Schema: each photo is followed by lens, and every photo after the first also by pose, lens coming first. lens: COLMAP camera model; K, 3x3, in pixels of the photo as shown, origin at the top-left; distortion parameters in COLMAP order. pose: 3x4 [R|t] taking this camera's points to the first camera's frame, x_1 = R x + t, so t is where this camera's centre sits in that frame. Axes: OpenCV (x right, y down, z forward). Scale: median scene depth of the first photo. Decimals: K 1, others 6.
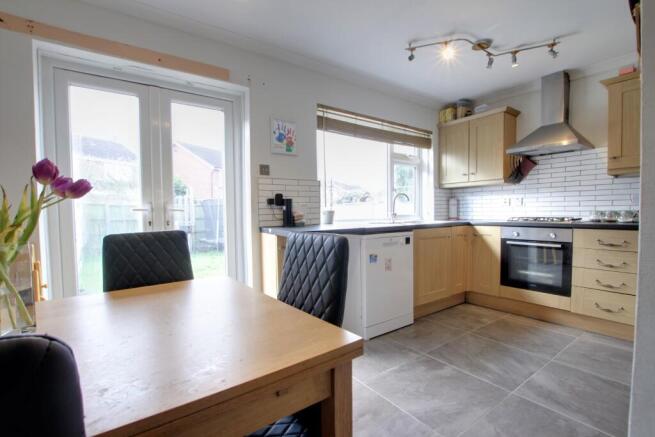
lens RADIAL K [[303.8, 0, 331.7], [0, 303.8, 223.4], [0, 0, 1]] dist [-0.026167, 0.002684]
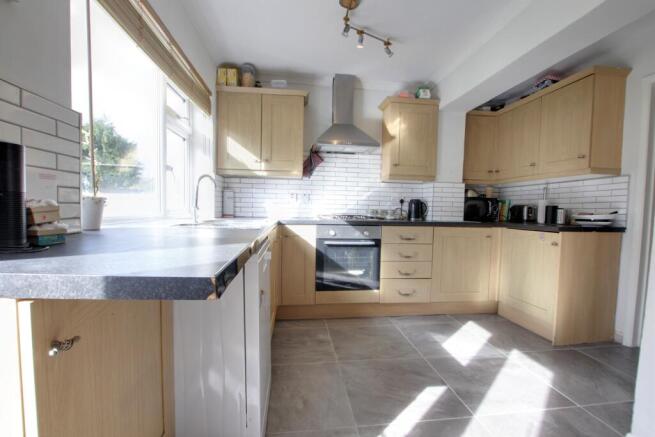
lens RADIAL K [[303.8, 0, 333.2], [0, 303.8, 224.6], [0, 0, 1]] dist [-0.026167, 0.002684]
pose [[0.477944, -0.026089, 0.878003, -0.220583], [0.009741, 0.999655, 0.024401, -0.014018], [-0.878336, -0.003110, 0.478033, 0.593400]]
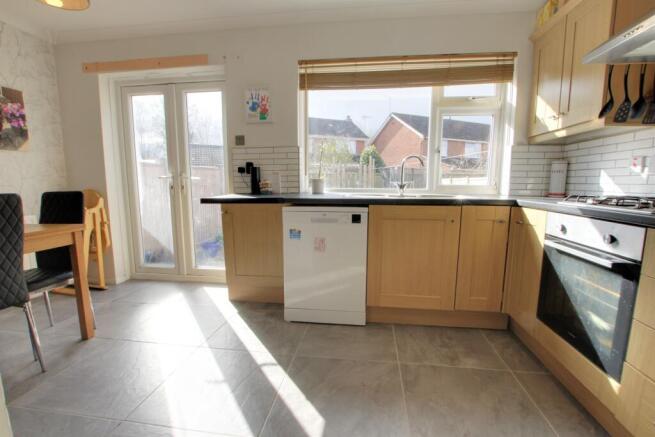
lens RADIAL K [[300.0, 0, 333.1], [0, 300.0, 223.7], [0, 0, 1]] dist [-0.023812, -0.000384]
pose [[0.727784, 0.104085, -0.677862, 0.716769], [-0.037012, 0.992937, 0.112726, -0.013475], [0.684807, -0.056951, 0.726496, 0.408255]]
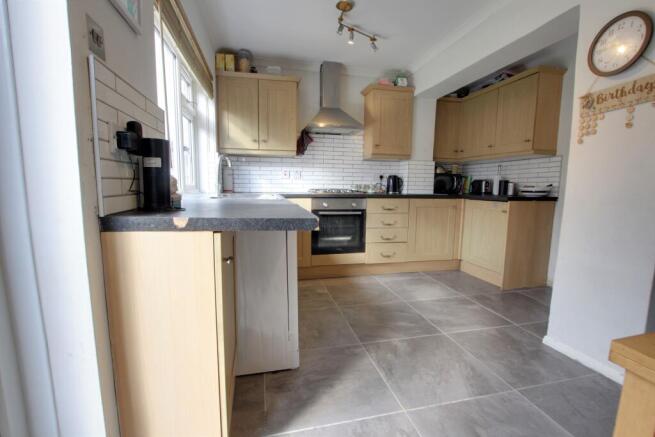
lens RADIAL K [[303.8, 0, 333.9], [0, 303.8, 224.2], [0, 0, 1]] dist [-0.026167, 0.002684]
pose [[0.384709, -0.101541, 0.917436, -0.405490], [0.020086, 0.994616, 0.101660, -0.006133], [-0.922819, -0.020682, 0.384677, 0.595727]]
